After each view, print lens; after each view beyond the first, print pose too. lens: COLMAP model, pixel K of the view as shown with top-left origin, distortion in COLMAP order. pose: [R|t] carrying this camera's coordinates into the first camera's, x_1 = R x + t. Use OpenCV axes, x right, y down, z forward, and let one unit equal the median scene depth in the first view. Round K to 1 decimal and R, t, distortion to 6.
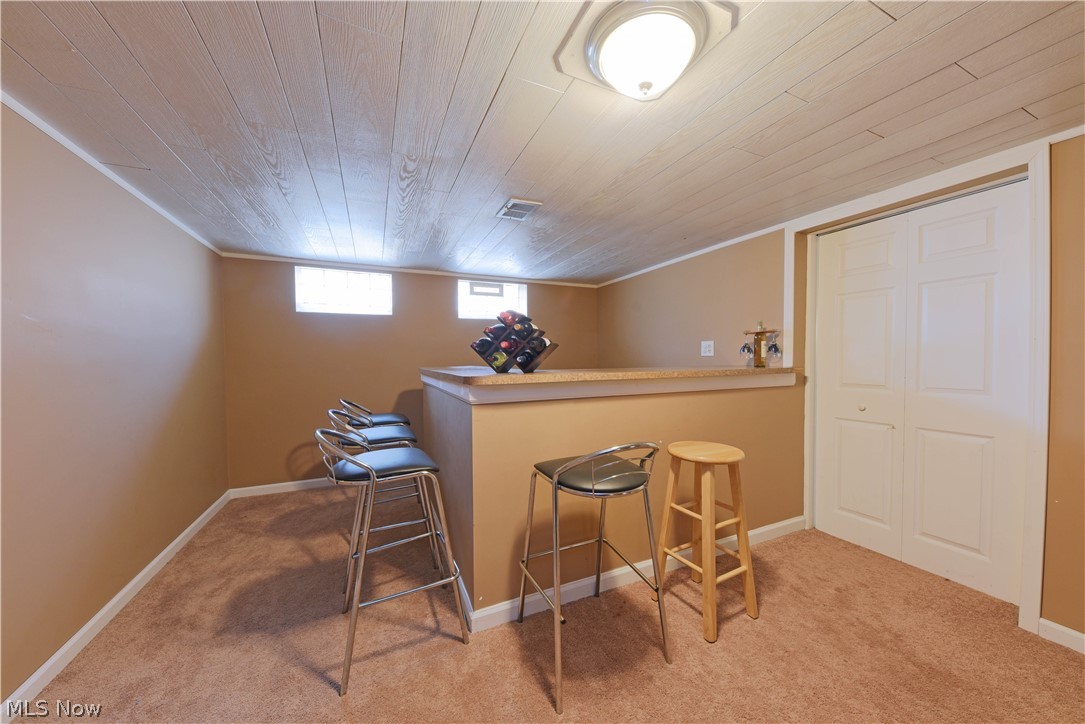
lens RADIAL K [[378.0, 0, 542.6], [0, 378.0, 362.4], [0, 0, 1]] dist [-0.000211, -0.002373]
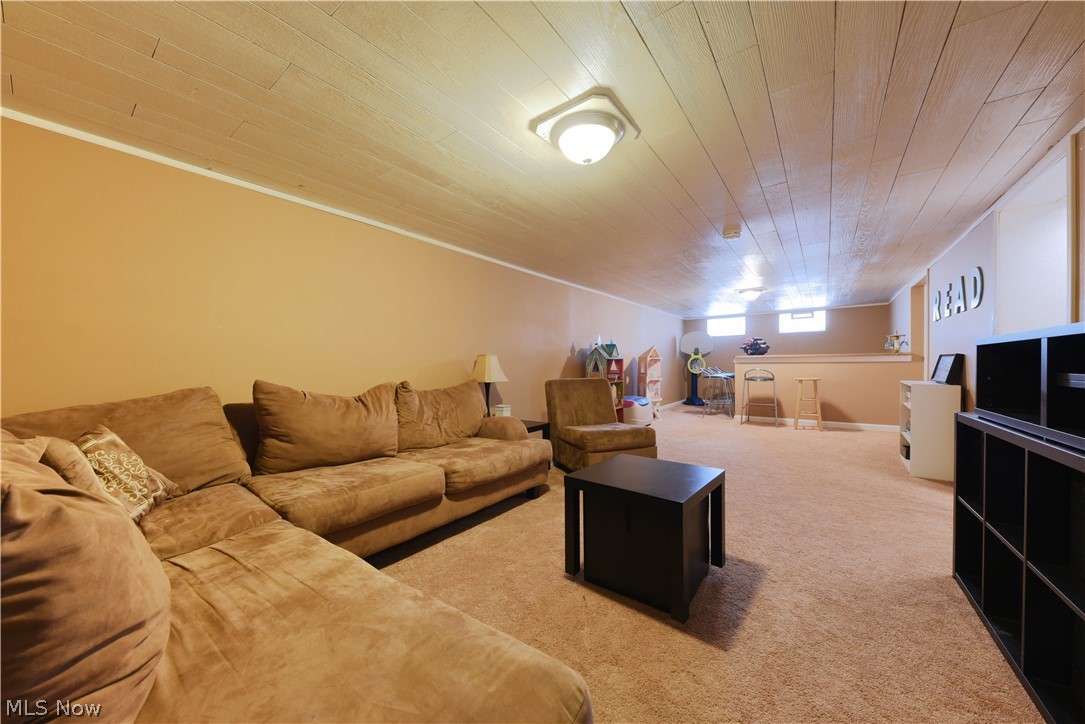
lens RADIAL K [[378.0, 0, 540.7], [0, 378.0, 363.7], [0, 0, 1]] dist [-0.000211, -0.002373]
pose [[0.474327, 0.008242, -0.880310, 0.982426], [-0.013614, 0.999905, 0.002026, 0.063066], [0.880243, 0.011023, 0.474394, -1.124117]]
